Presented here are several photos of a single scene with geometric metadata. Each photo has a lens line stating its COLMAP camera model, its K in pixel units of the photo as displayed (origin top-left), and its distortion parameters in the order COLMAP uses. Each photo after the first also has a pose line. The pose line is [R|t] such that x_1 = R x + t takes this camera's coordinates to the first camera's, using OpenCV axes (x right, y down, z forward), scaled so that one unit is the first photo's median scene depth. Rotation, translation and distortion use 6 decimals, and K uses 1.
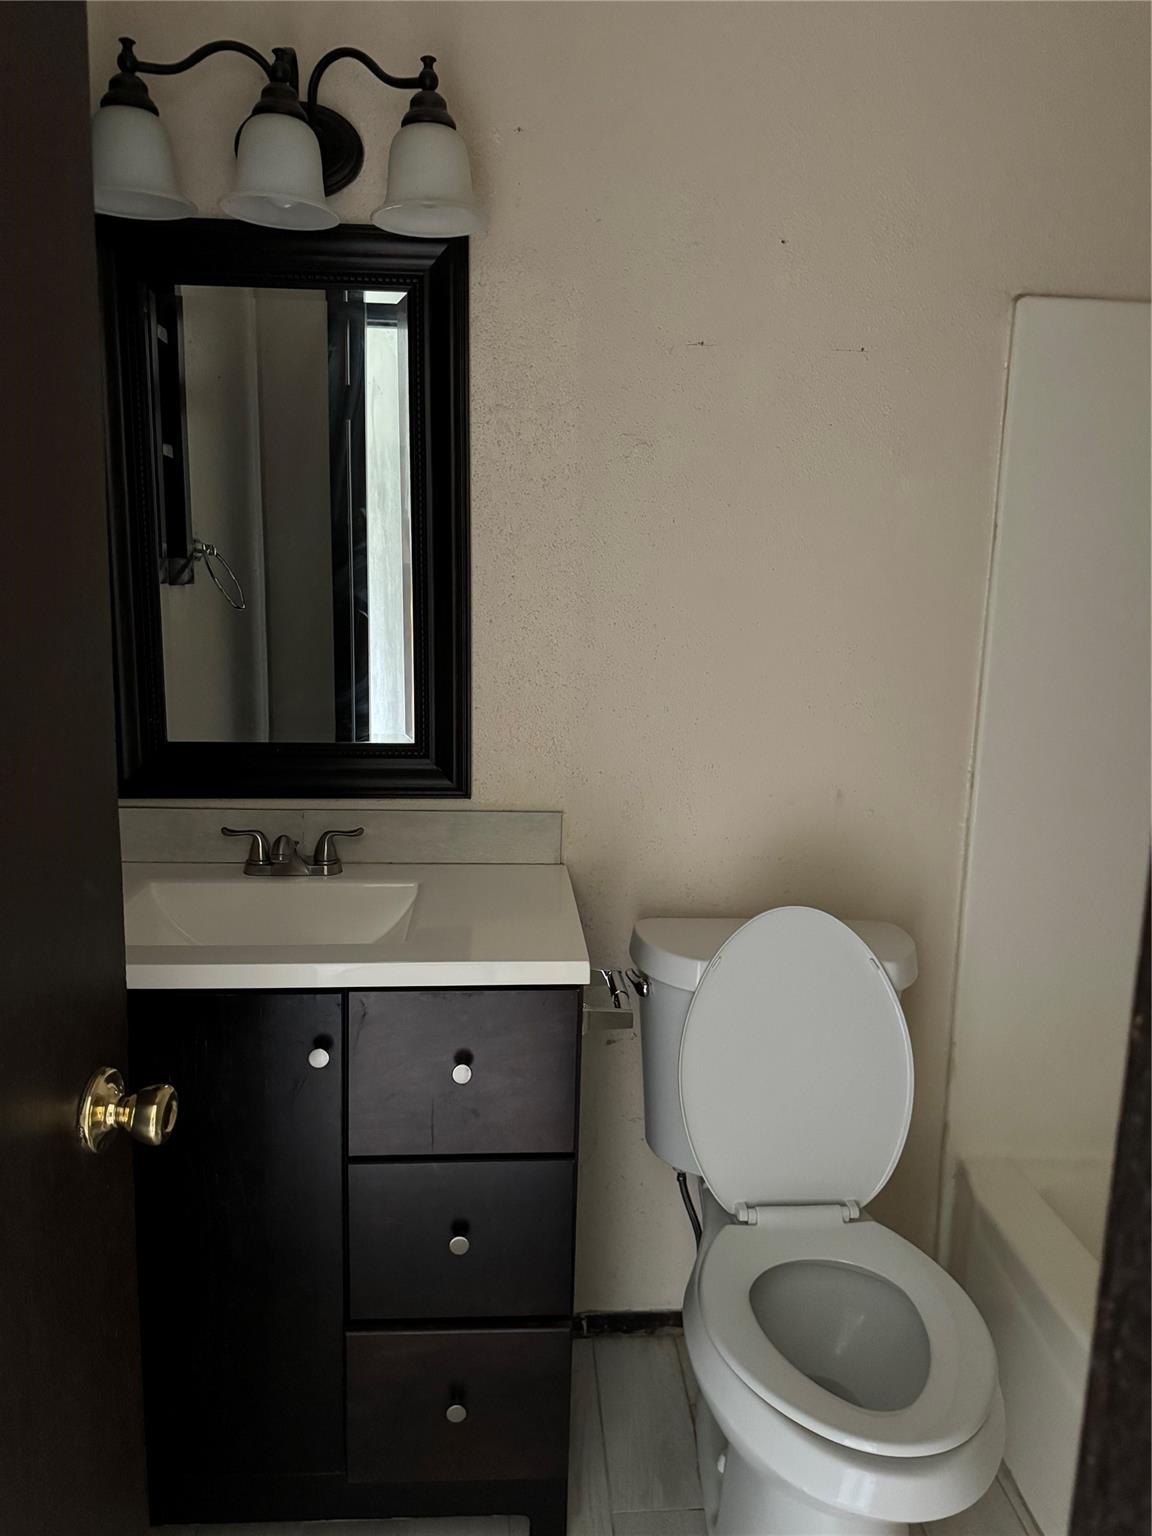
lens RADIAL K [[1064.5, 0, 573.7], [0, 1064.5, 769.8], [0, 0, 1]] dist [0.072404, -0.086283]
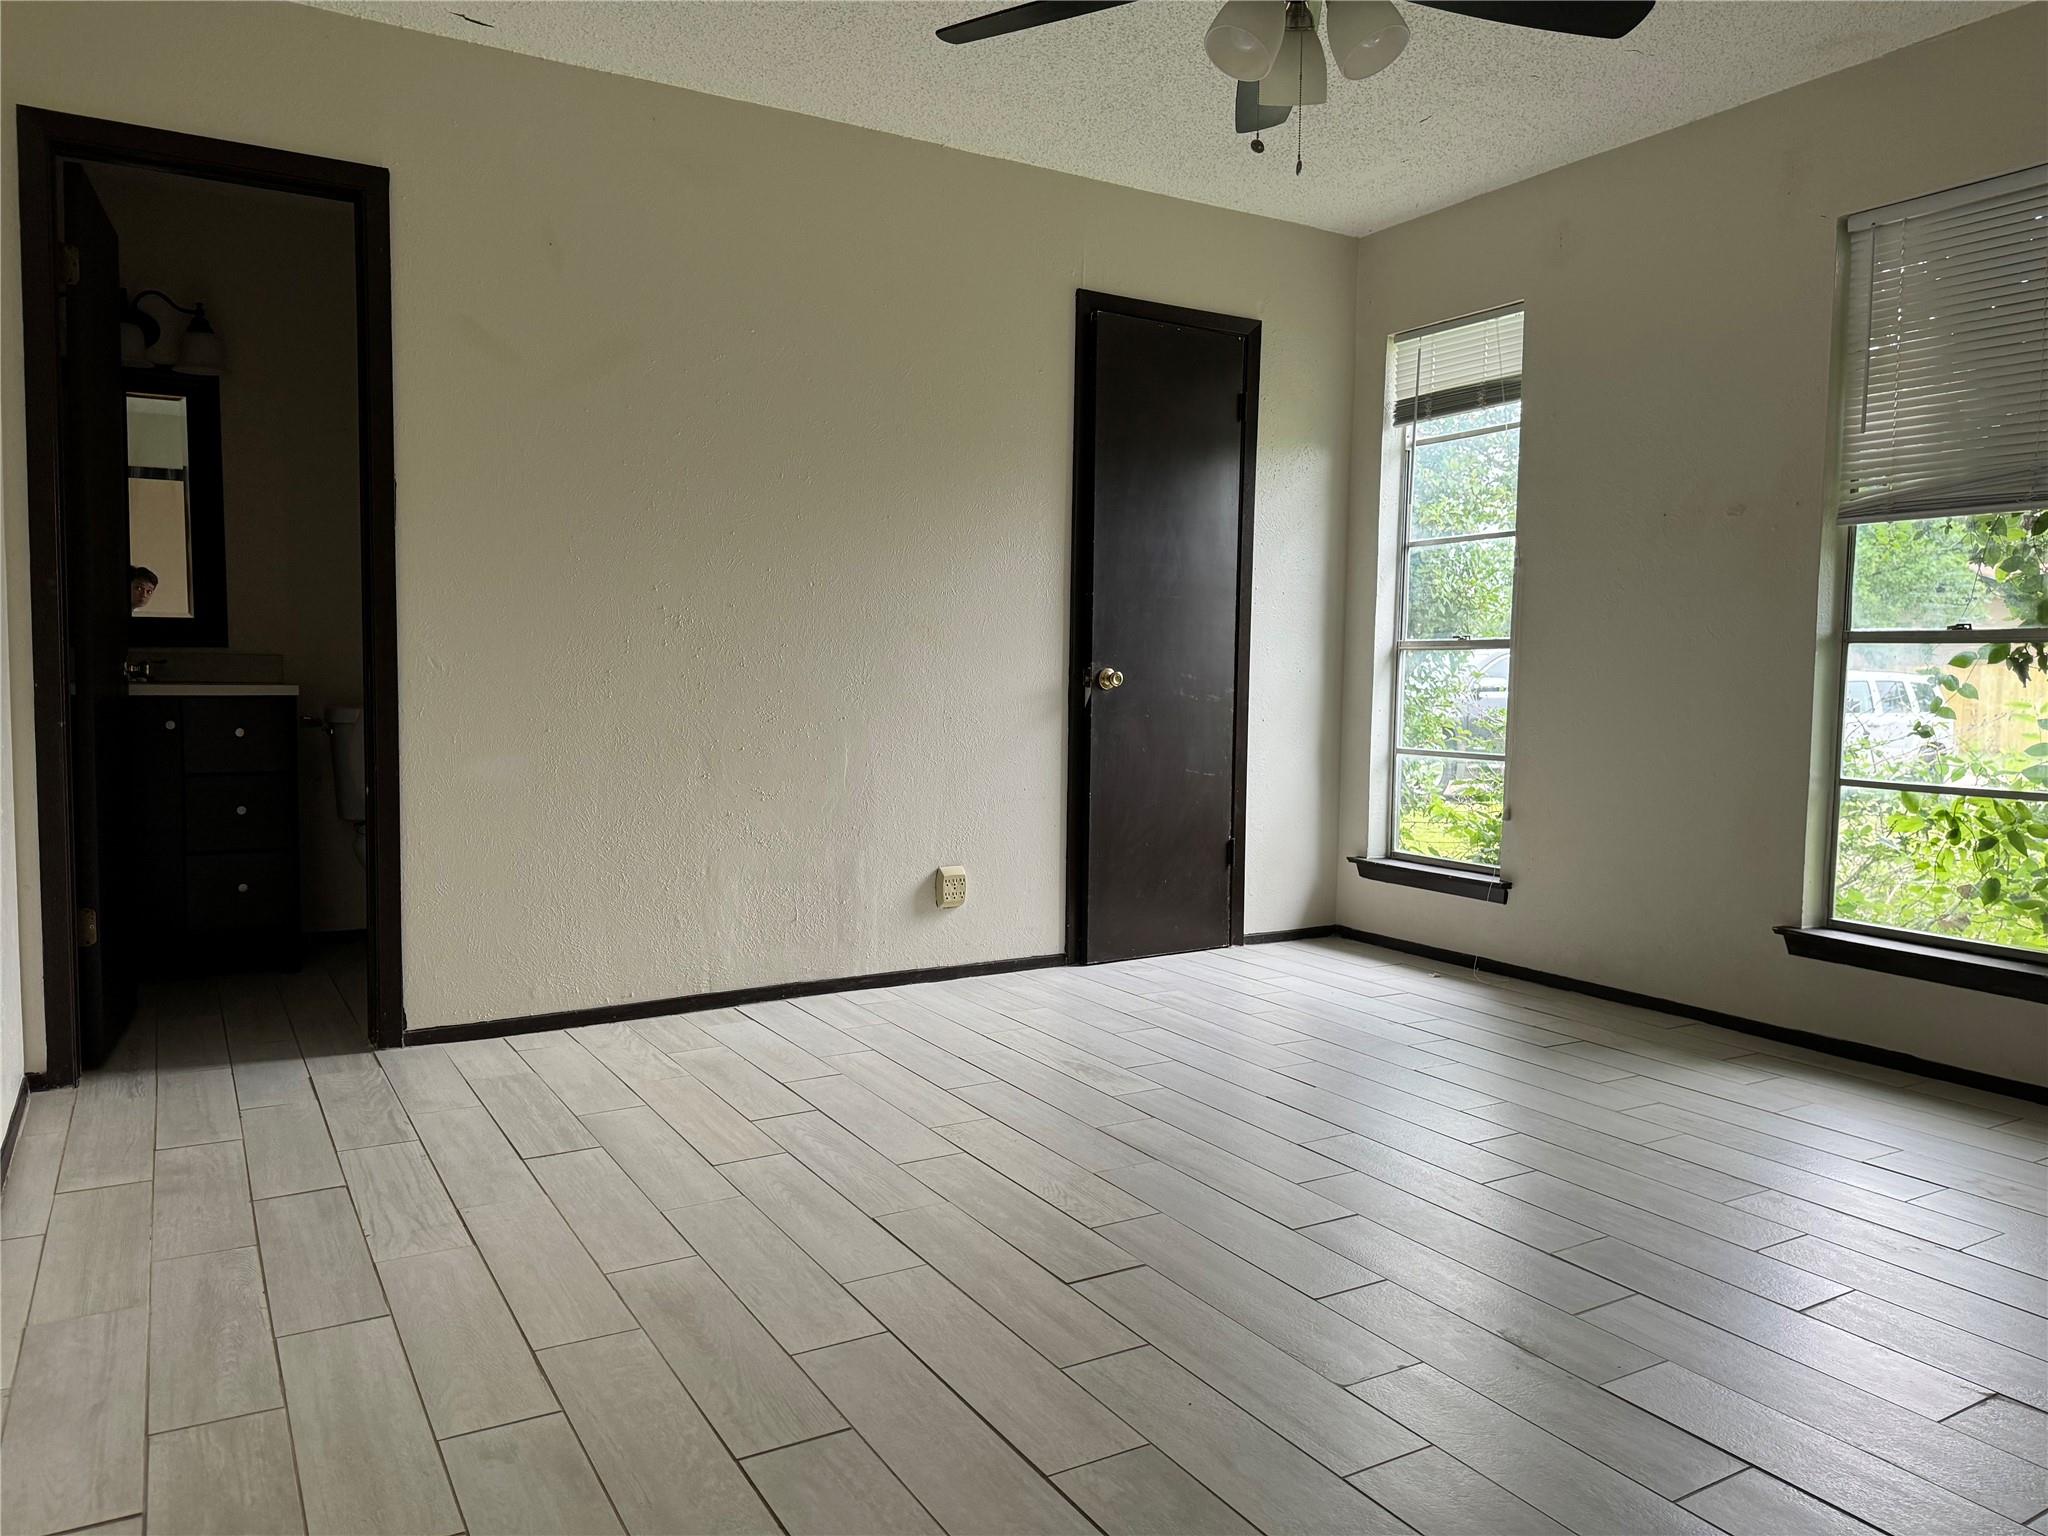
lens RADIAL K [[1419.3, 0, 1027.3], [0, 1419.3, 757.3], [0, 0, 1]] dist [0.072404, -0.086283]
pose [[0.892854, -0.043332, 0.448257, 0.020858], [0.102912, 0.988655, -0.109412, 0.795529], [-0.438431, 0.143820, 0.887183, -2.311585]]
